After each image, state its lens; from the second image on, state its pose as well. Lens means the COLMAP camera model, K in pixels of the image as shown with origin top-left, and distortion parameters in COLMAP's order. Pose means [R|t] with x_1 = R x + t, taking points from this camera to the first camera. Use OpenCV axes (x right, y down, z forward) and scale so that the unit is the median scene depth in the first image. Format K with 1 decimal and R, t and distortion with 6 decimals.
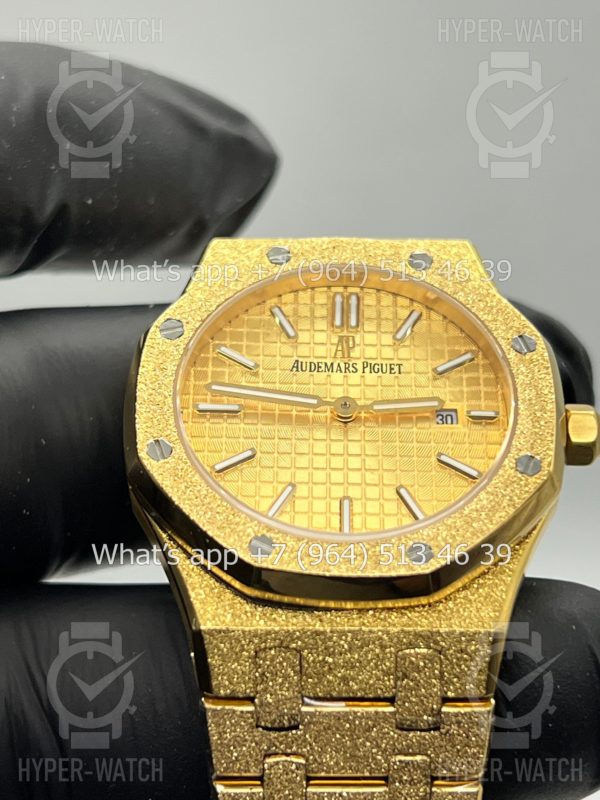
lens RADIAL K [[1871.4, 0, 299.2], [0, 1871.4, 387.2], [0, 0, 1]] dist [0.325296, -0.036500]
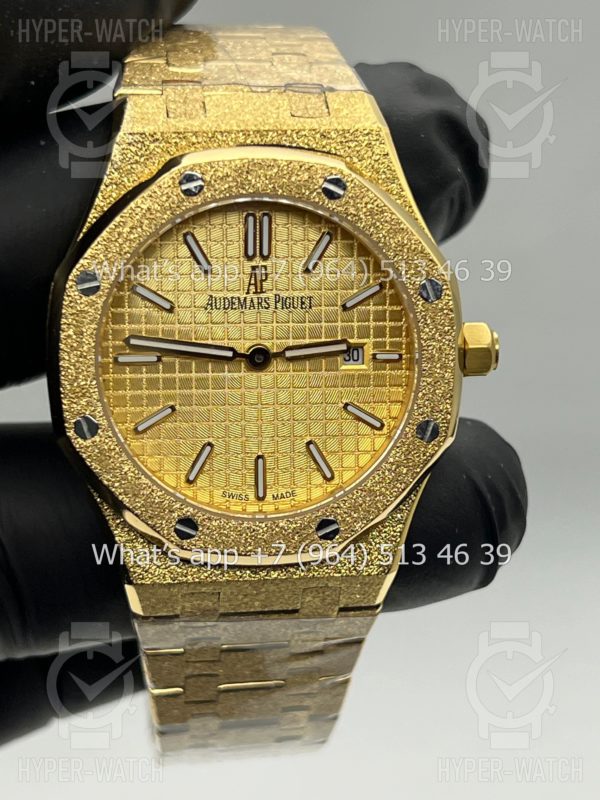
lens RADIAL K [[1871.4, 0, 299.2], [0, 1871.4, 387.2], [0, 0, 1]] dist [0.325296, -0.036500]
pose [[0.994868, -0.026212, 0.097730, -0.055013], [-0.041257, 0.776839, 0.628347, -0.625052], [-0.092390, -0.629154, 0.771770, 0.172867]]
